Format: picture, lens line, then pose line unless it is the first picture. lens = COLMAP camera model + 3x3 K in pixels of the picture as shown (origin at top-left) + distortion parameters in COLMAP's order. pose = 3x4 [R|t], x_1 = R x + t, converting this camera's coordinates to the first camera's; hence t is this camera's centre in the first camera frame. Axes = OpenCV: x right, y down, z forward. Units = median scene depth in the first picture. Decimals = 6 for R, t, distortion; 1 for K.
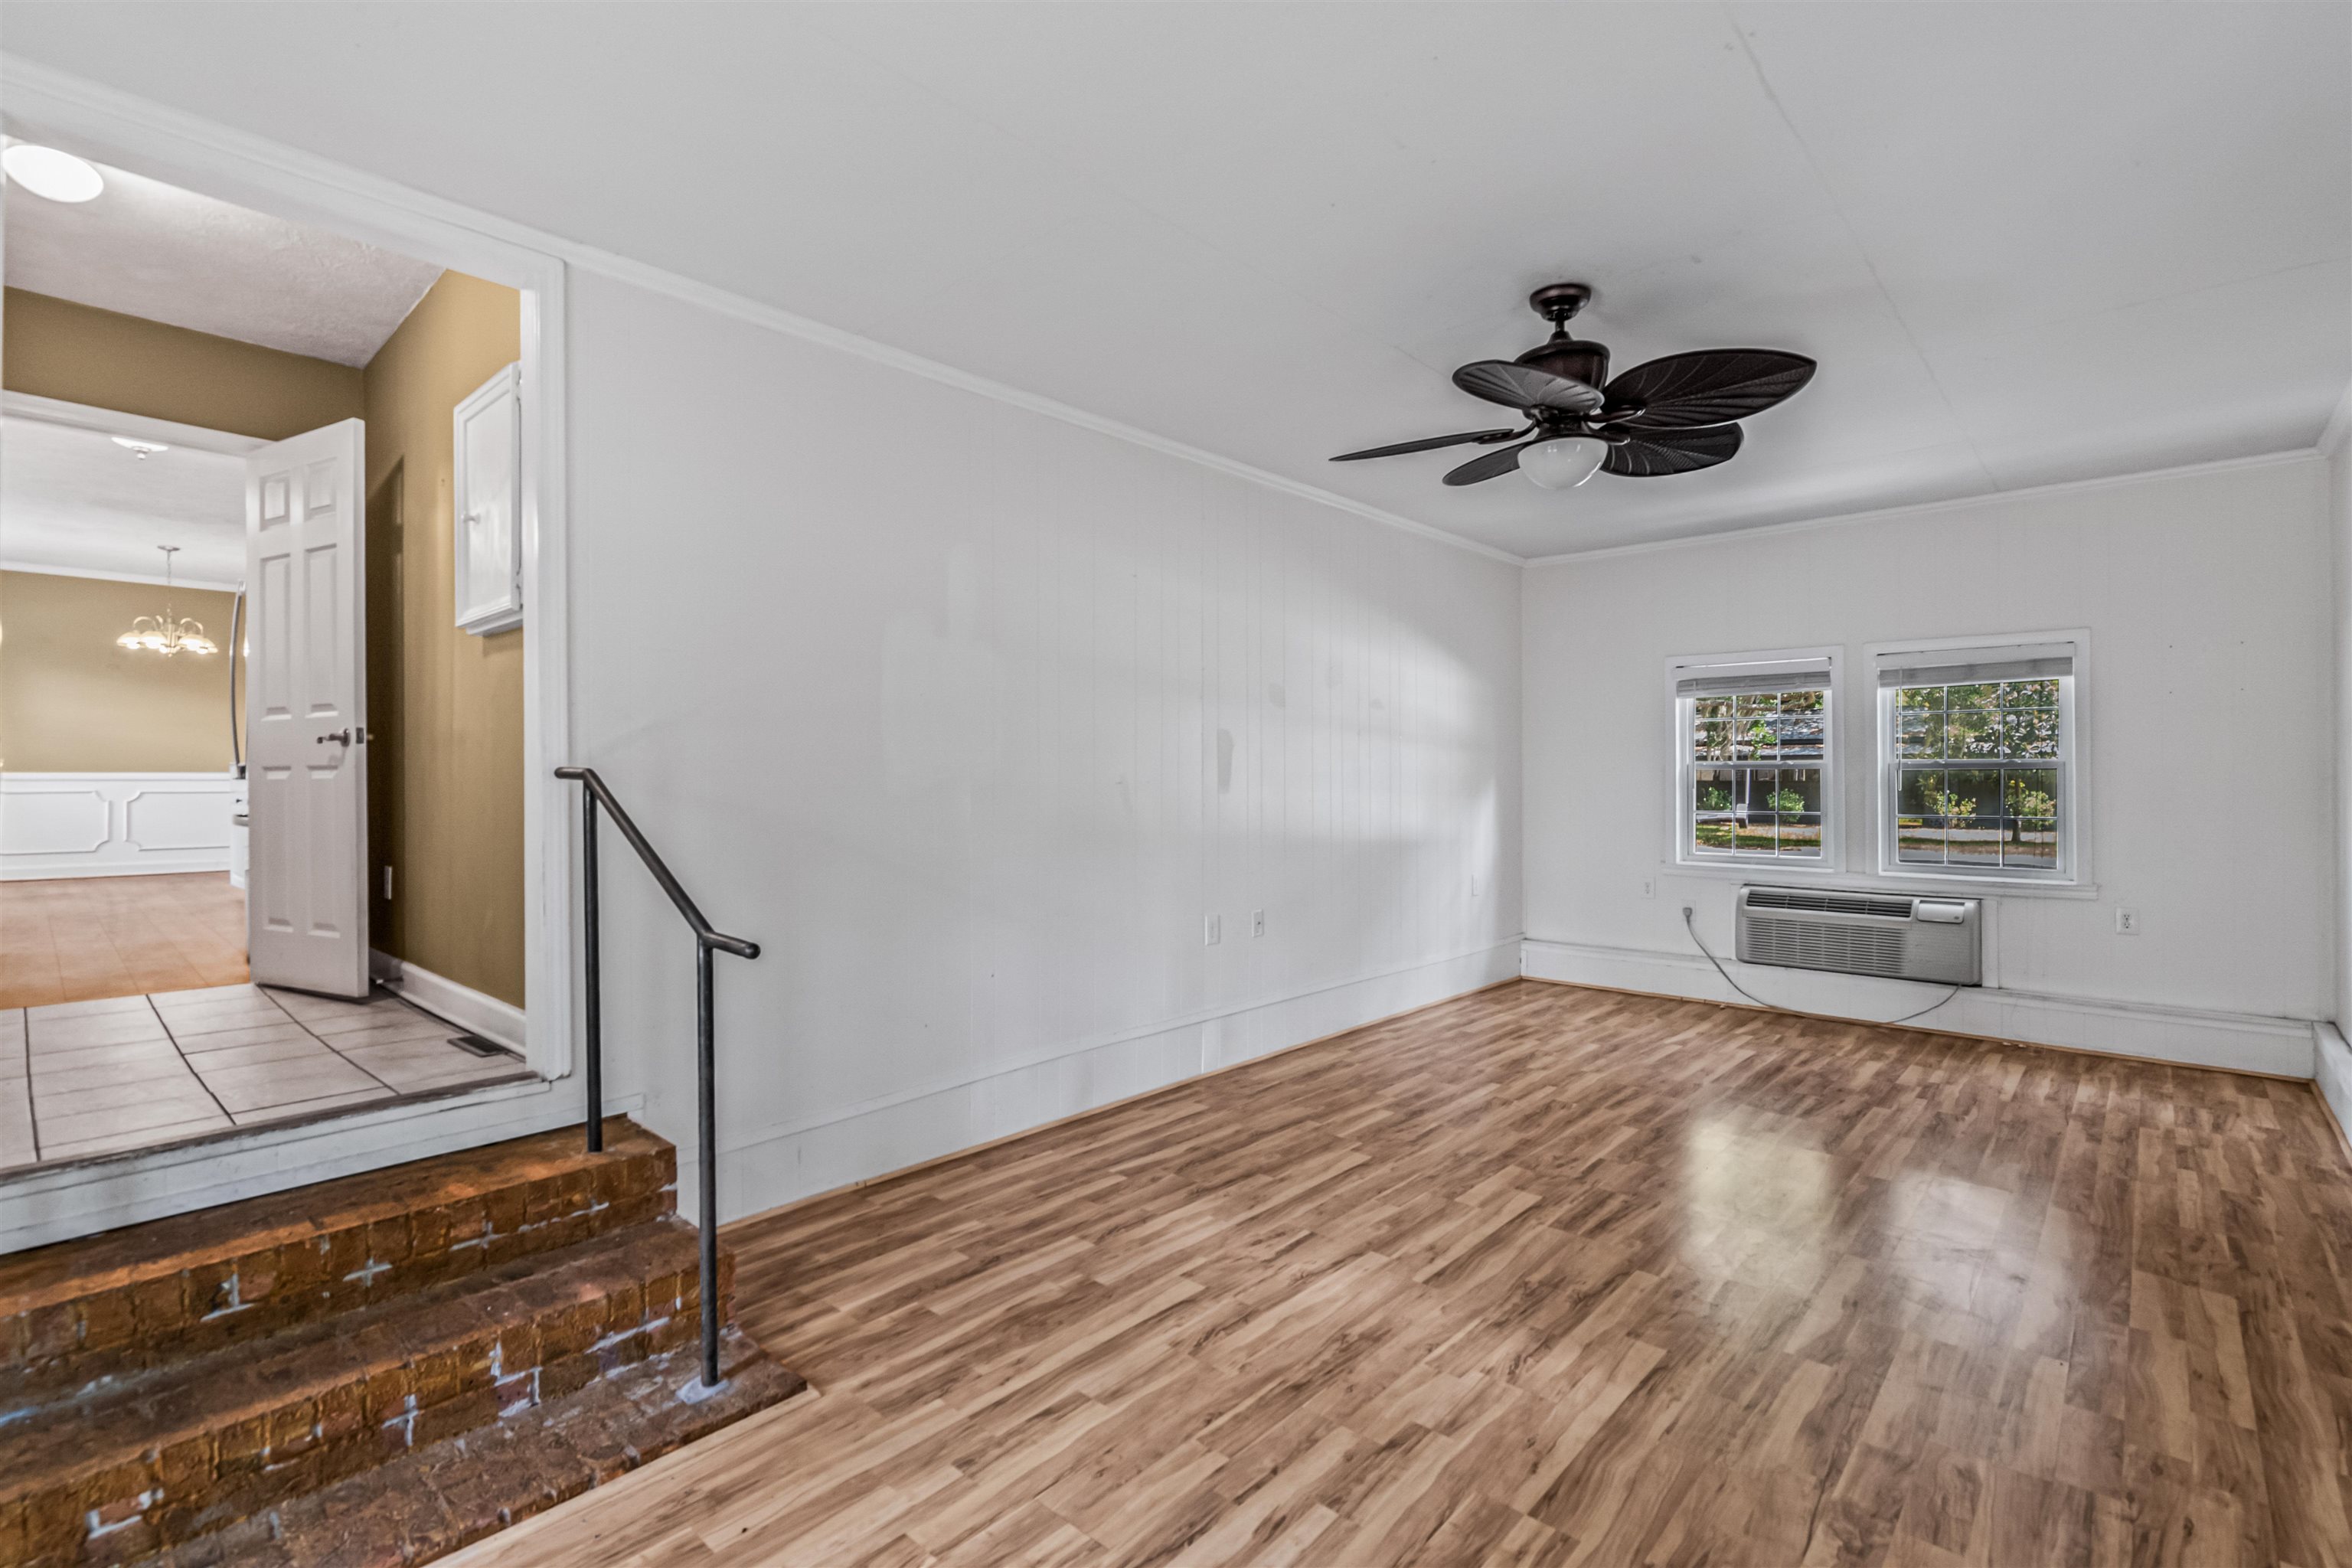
lens RADIAL K [[1075.7, 0, 1176.7], [0, 1075.7, 785.9], [0, 0, 1]] dist [-0.000843, 0.001142]
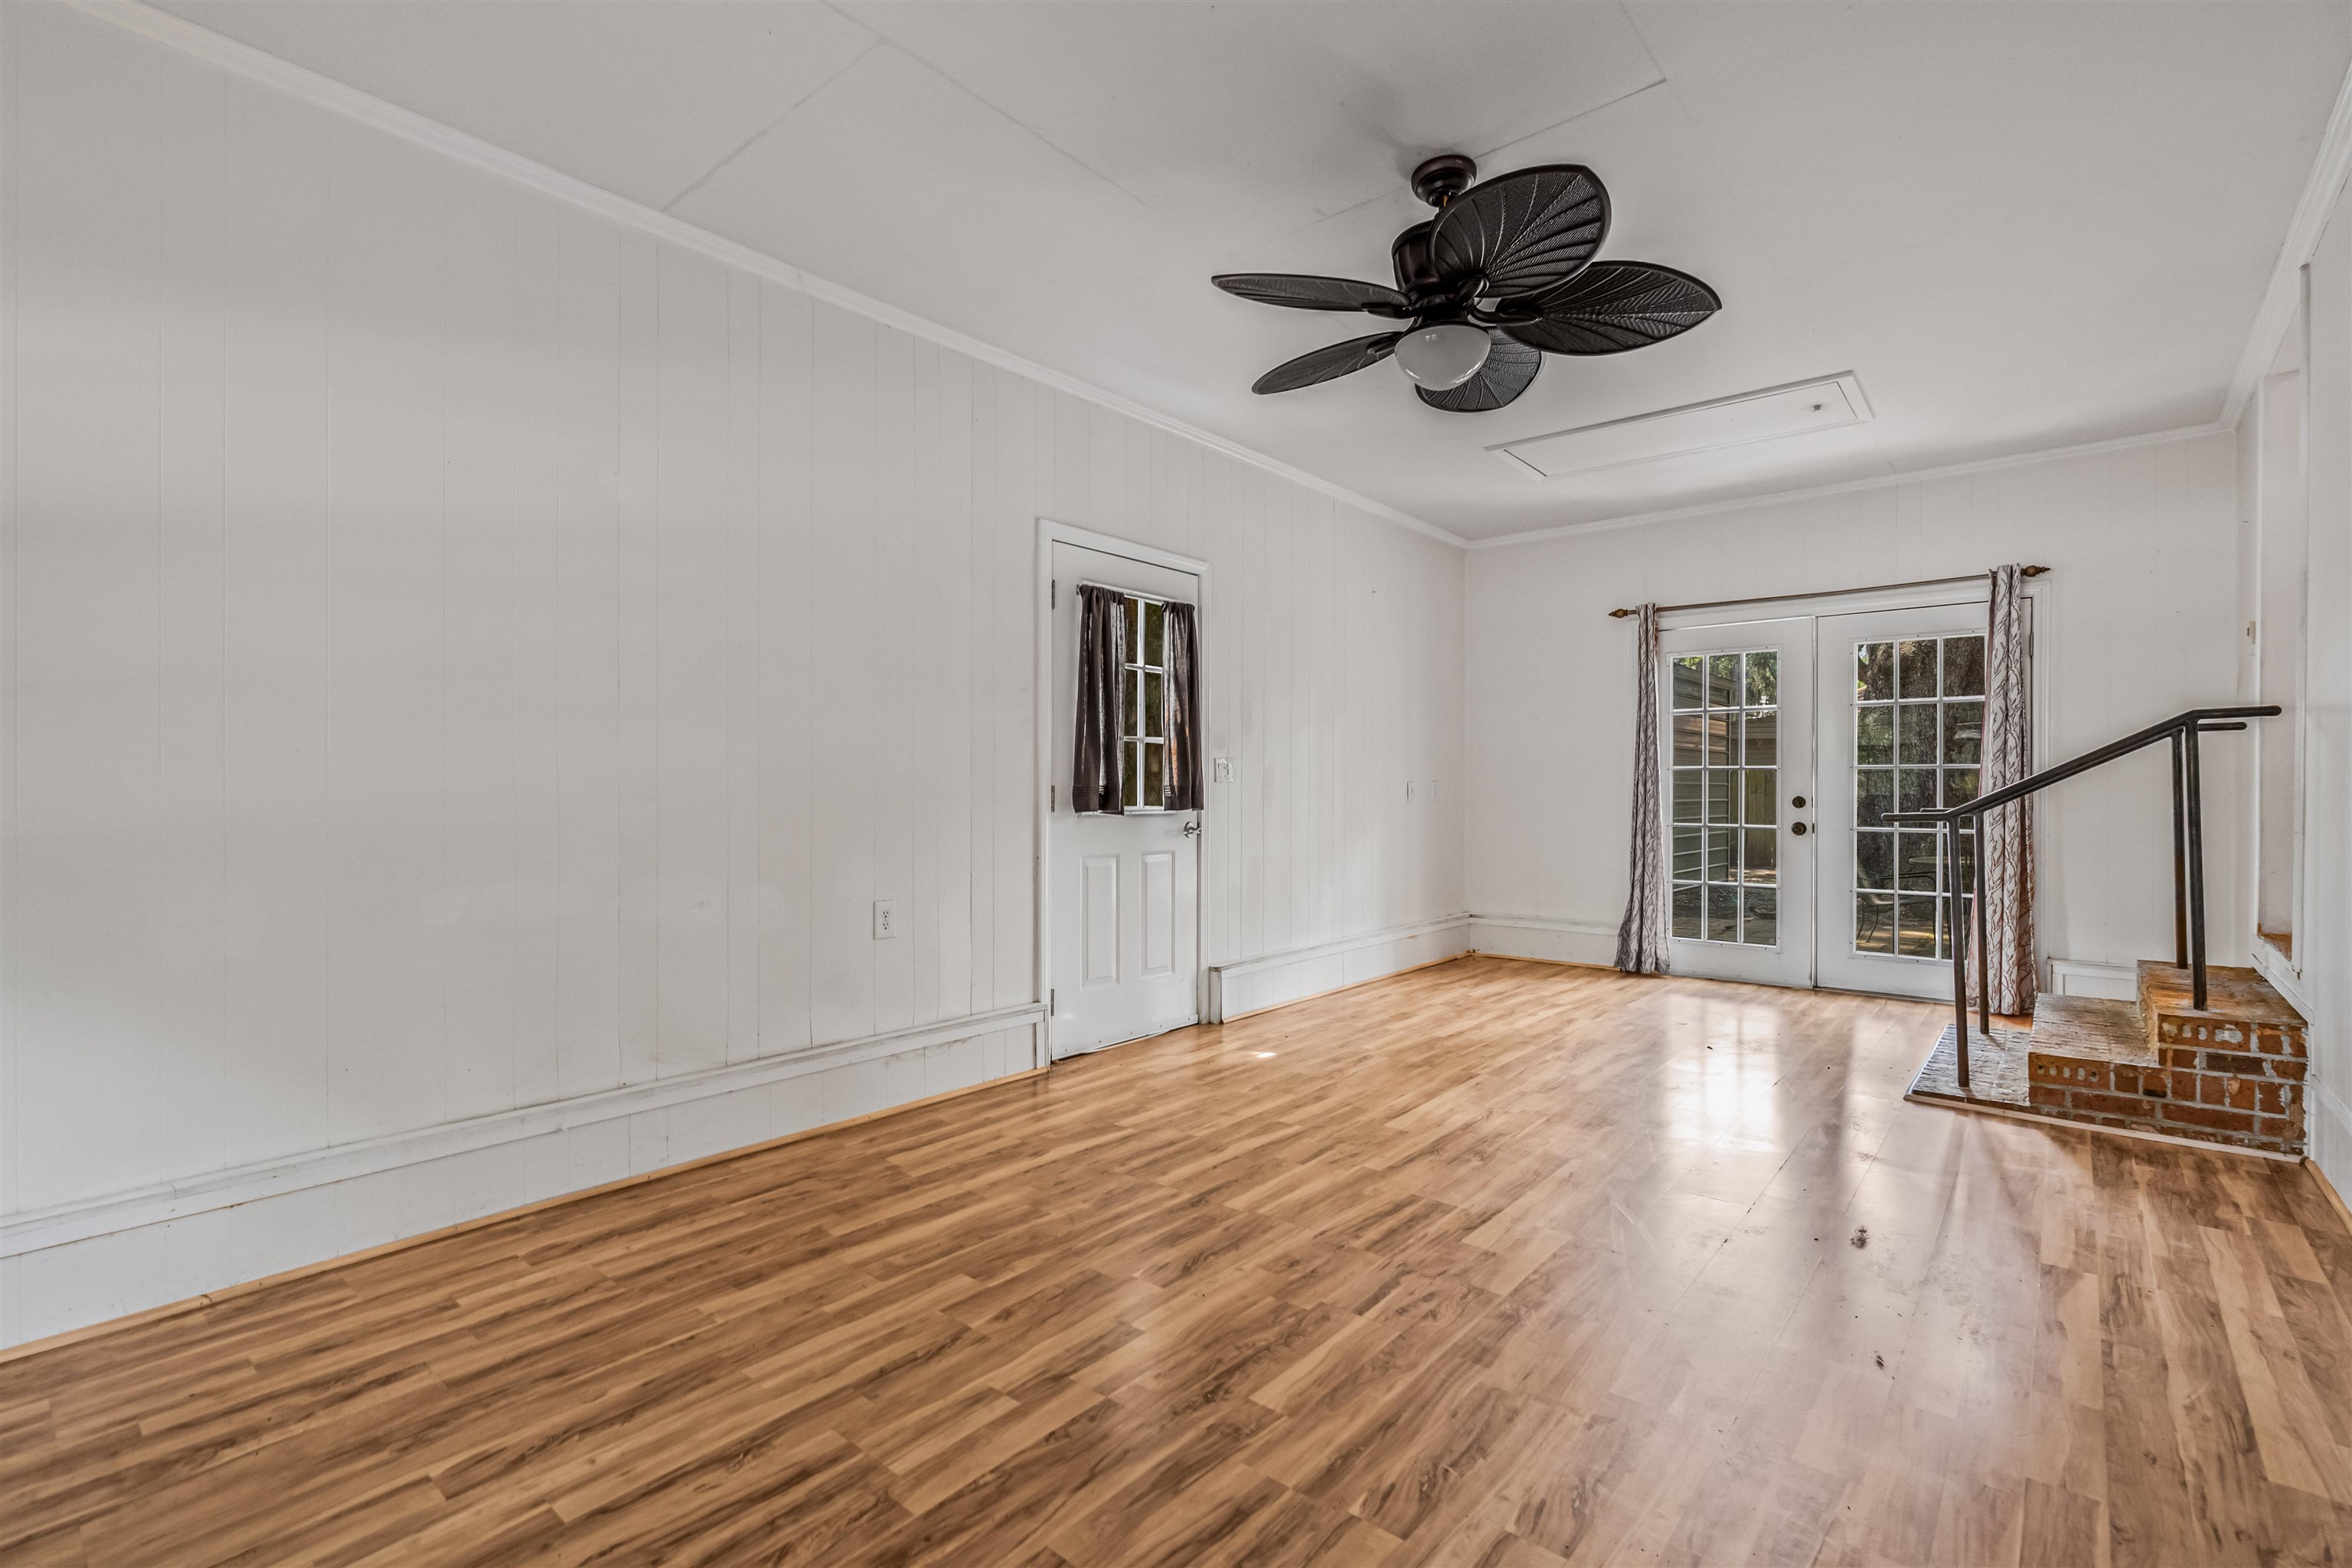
lens RADIAL K [[1075.7, 0, 1175.1], [0, 1075.7, 779.7], [0, 0, 1]] dist [-0.000843, 0.001142]
pose [[-0.999340, 0.001636, -0.036290, 0.608268], [0.001526, 0.999994, 0.003061, 0.050450], [0.036294, 0.003004, -0.999337, 1.873538]]
